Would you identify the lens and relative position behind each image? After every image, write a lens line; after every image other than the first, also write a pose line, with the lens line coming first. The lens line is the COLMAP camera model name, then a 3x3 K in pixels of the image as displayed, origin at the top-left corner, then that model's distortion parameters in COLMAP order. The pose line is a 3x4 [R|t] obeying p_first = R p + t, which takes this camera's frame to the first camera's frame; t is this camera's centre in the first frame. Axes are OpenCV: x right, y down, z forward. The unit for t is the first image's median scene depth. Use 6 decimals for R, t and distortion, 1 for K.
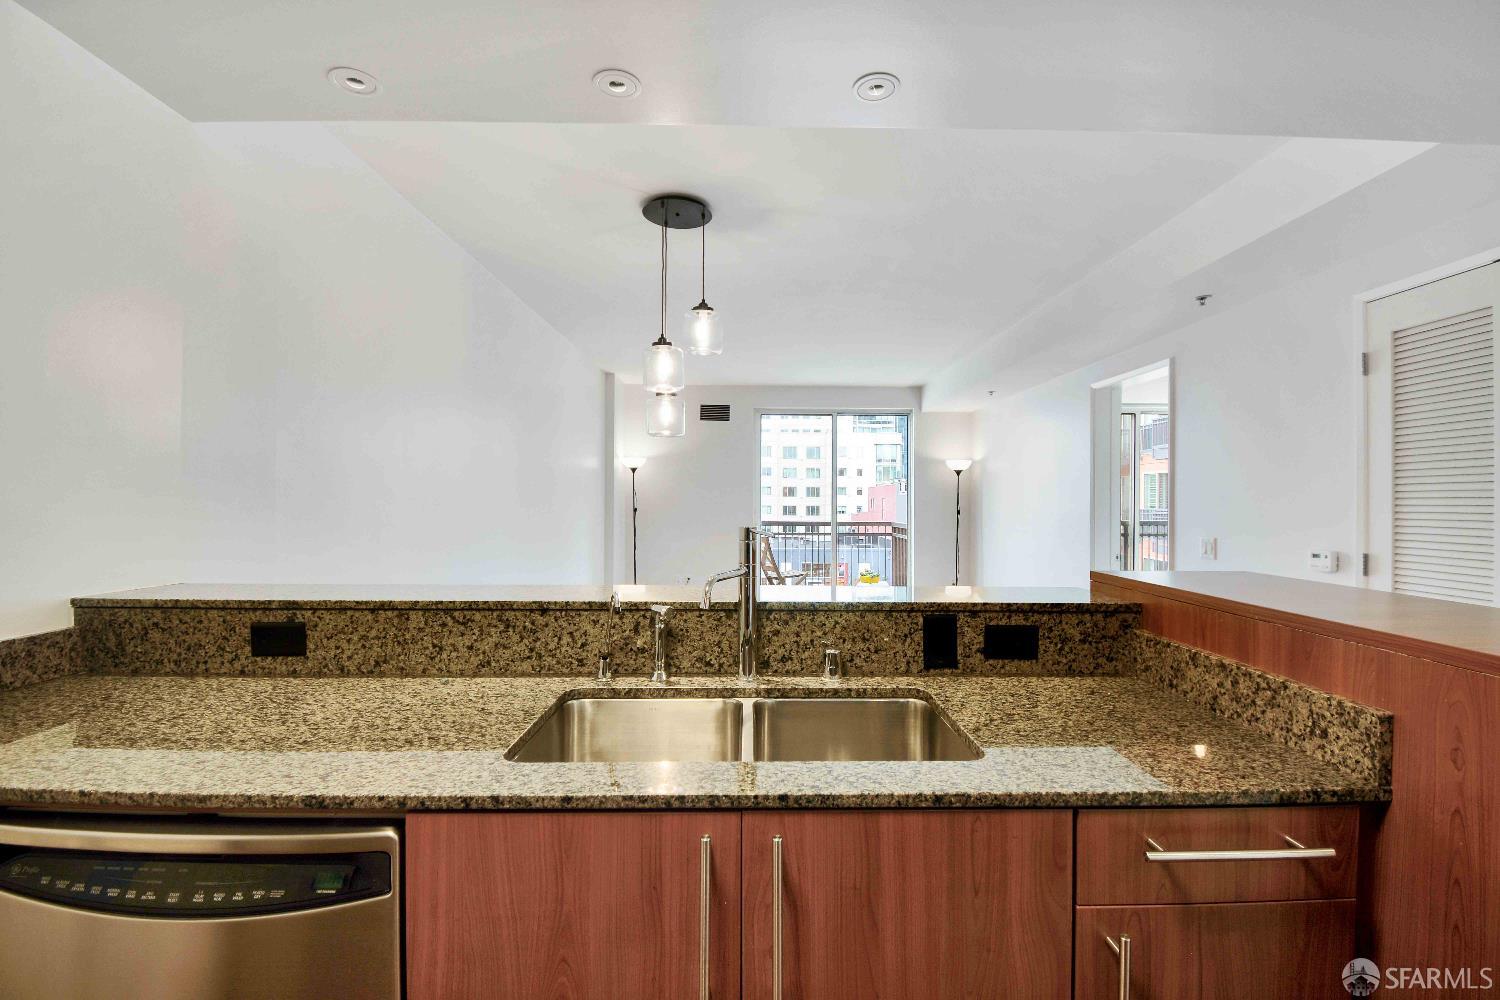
lens RADIAL K [[678.2, 0, 756.3], [0, 678.2, 507.1], [0, 0, 1]] dist [-0.000874, -0.011185]
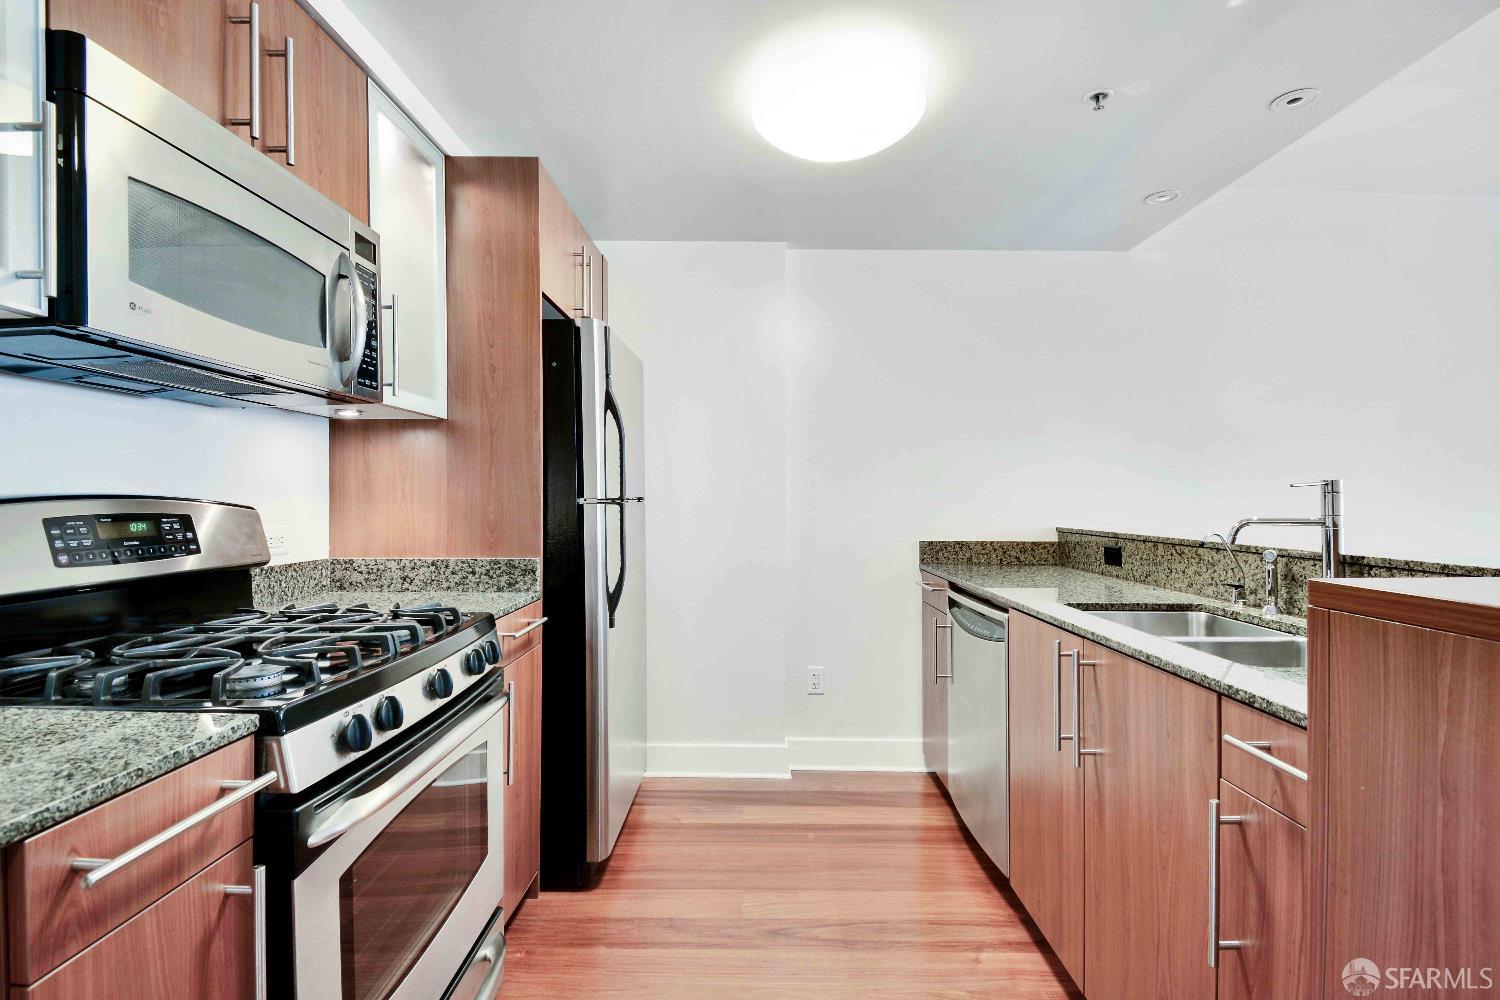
lens RADIAL K [[678.2, 0, 757.4], [0, 678.2, 491.6], [0, 0, 1]] dist [-0.000874, -0.011185]
pose [[-0.006167, -0.013825, -0.999885, 0.999811], [-0.014975, 0.999794, -0.013731, 0.071576], [0.999869, 0.014889, -0.006373, 0.115573]]
